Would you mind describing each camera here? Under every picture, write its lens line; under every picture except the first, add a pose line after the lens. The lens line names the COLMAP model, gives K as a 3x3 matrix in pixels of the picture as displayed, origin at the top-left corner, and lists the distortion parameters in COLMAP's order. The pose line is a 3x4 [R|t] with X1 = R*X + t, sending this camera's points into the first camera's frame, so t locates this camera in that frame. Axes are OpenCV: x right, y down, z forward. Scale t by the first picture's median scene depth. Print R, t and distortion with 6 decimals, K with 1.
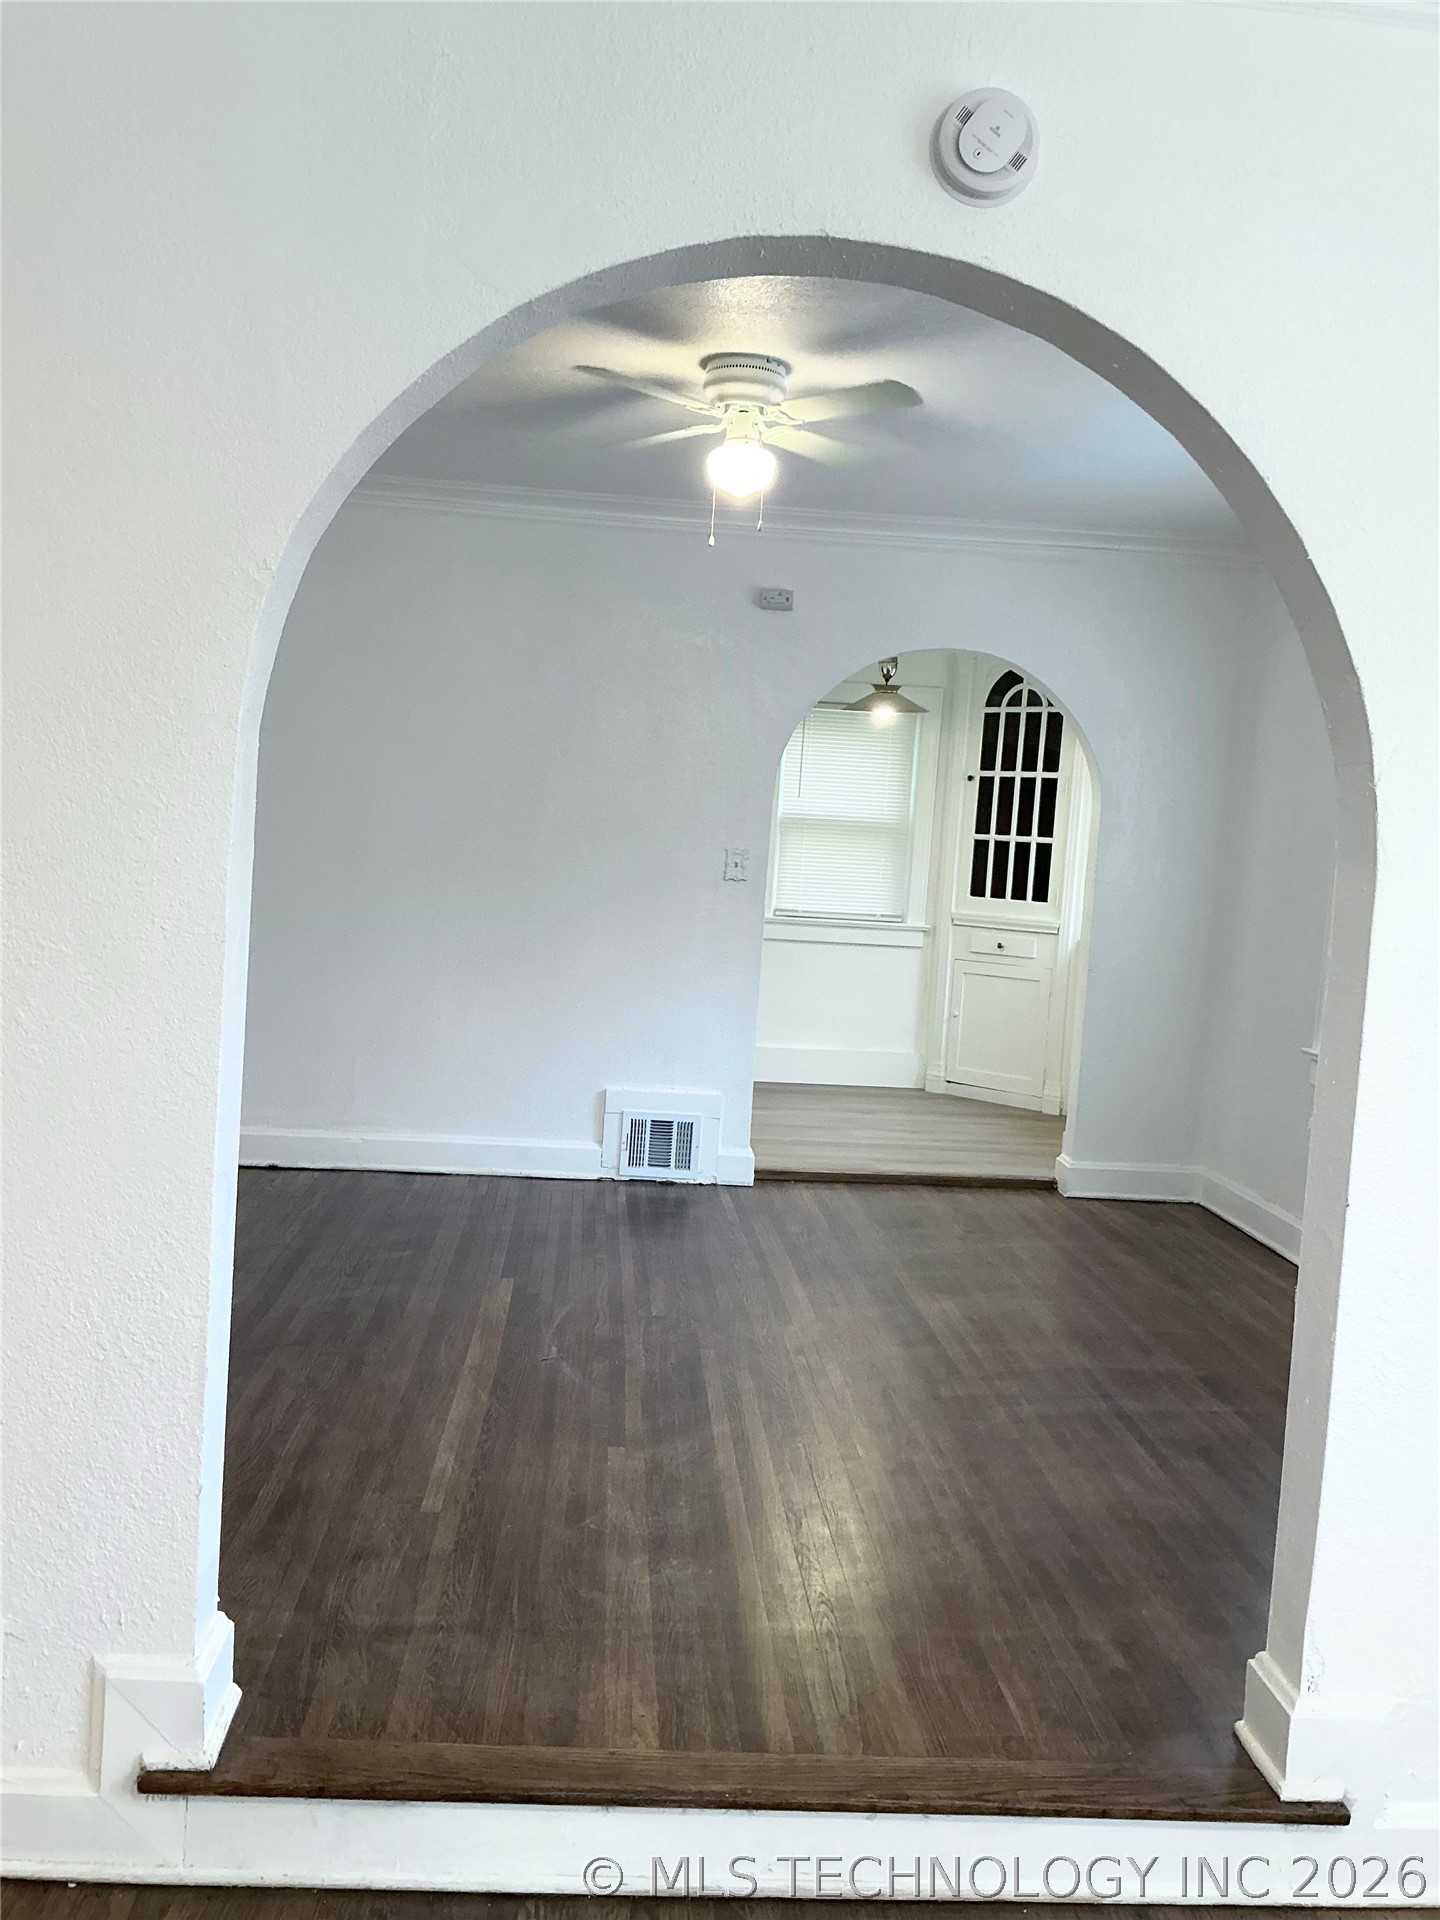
lens RADIAL K [[1581.6, 0, 719.0], [0, 1581.6, 950.6], [0, 0, 1]] dist [0.098198, -0.156819]
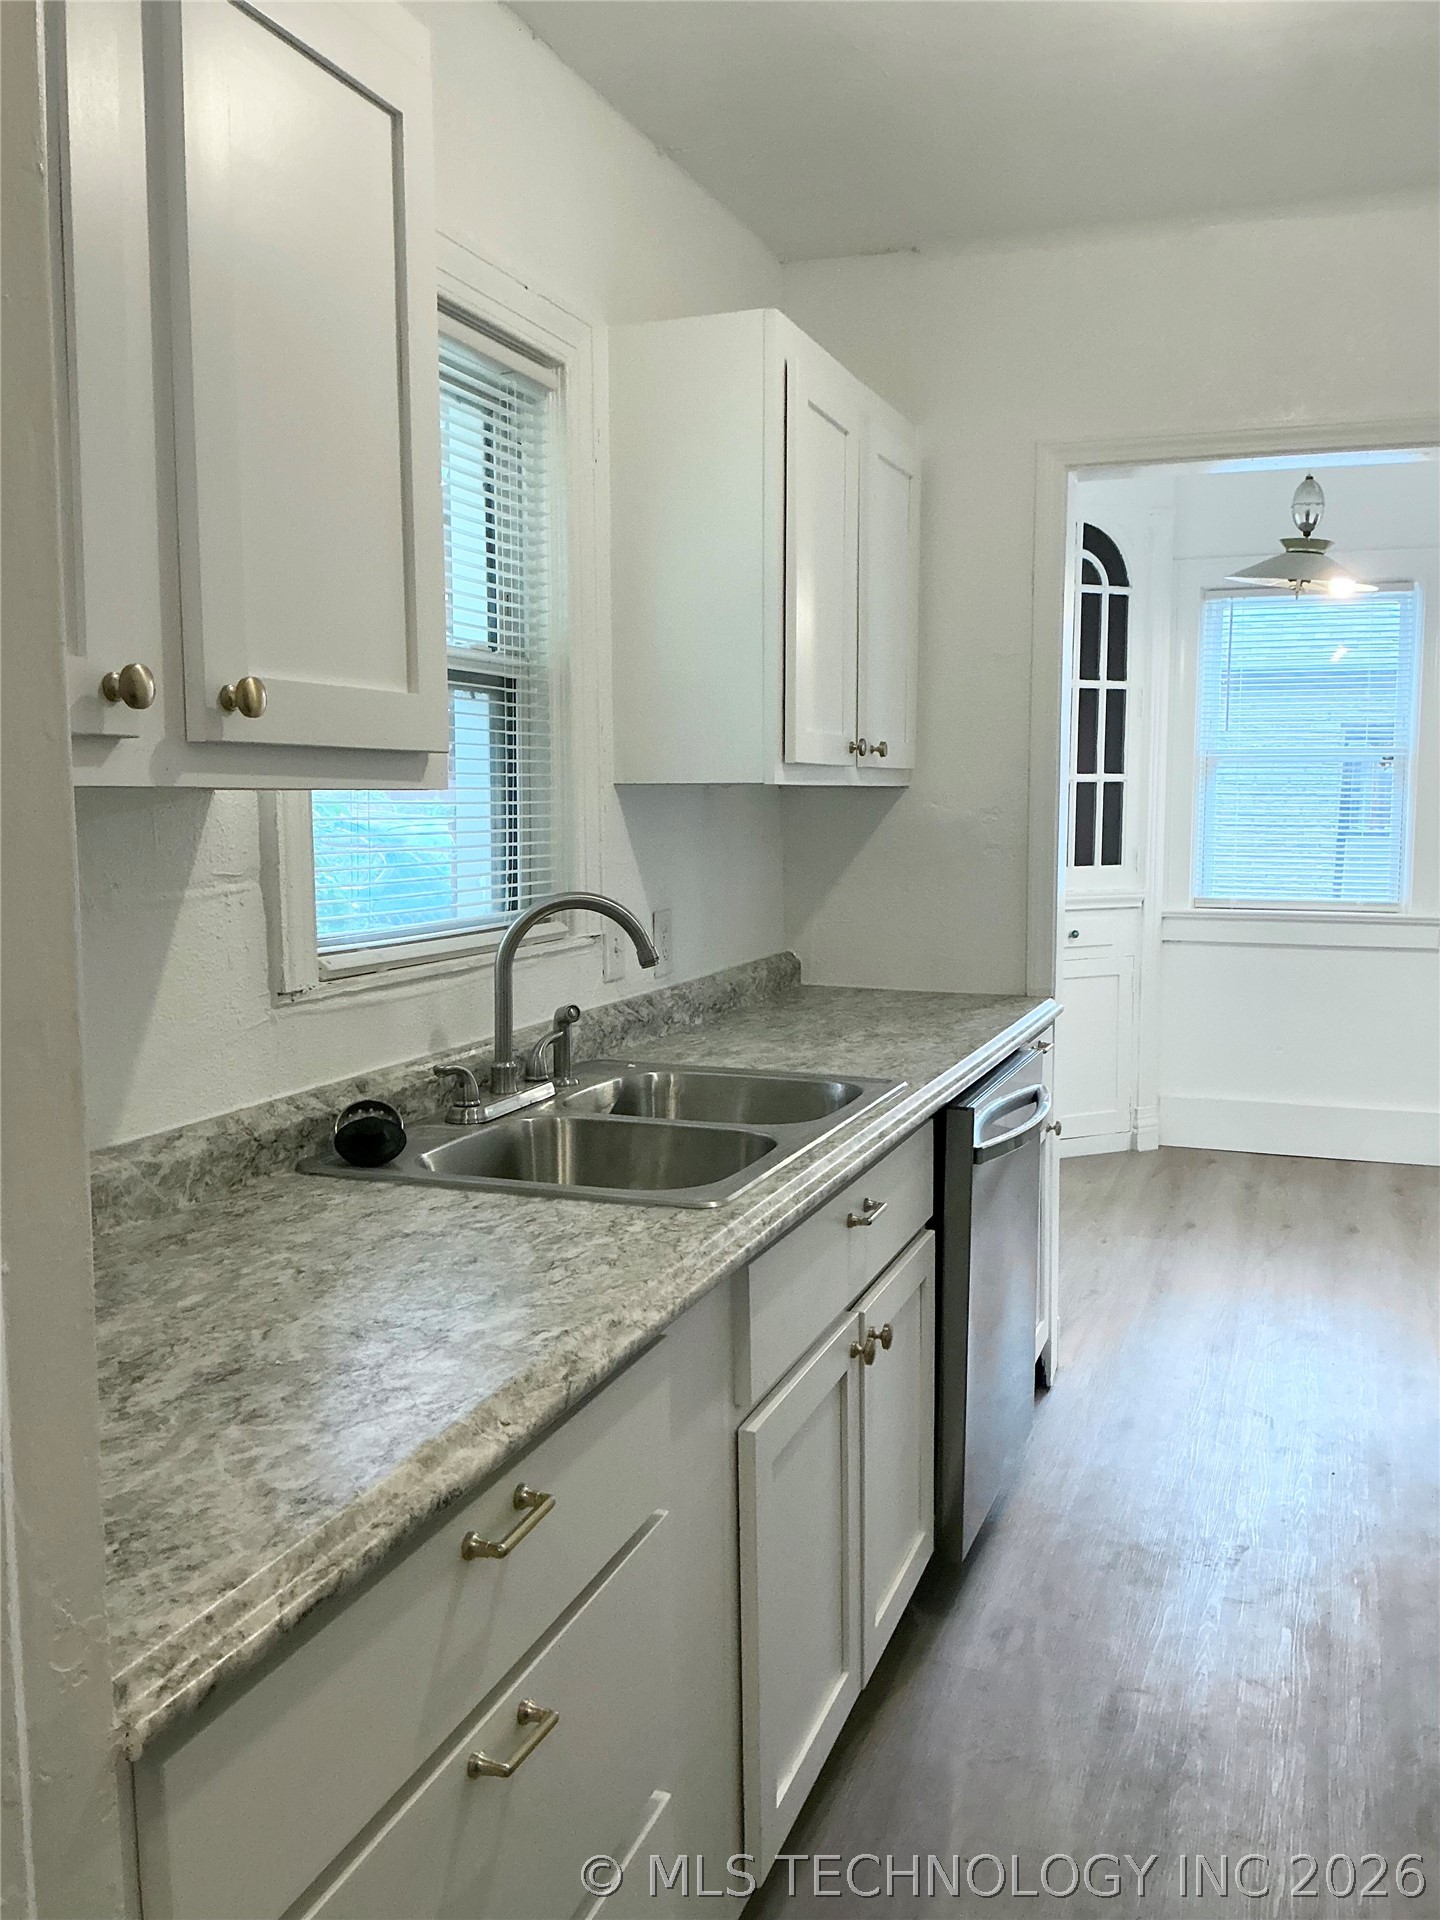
lens RADIAL K [[1581.6, 0, 715.2], [0, 1581.6, 954.8], [0, 0, 1]] dist [0.098198, -0.156819]
pose [[0.422968, -0.158301, 0.892210, -0.507909], [0.092774, 0.987013, 0.131140, -0.099393], [-0.901383, 0.027306, 0.432161, 0.840340]]
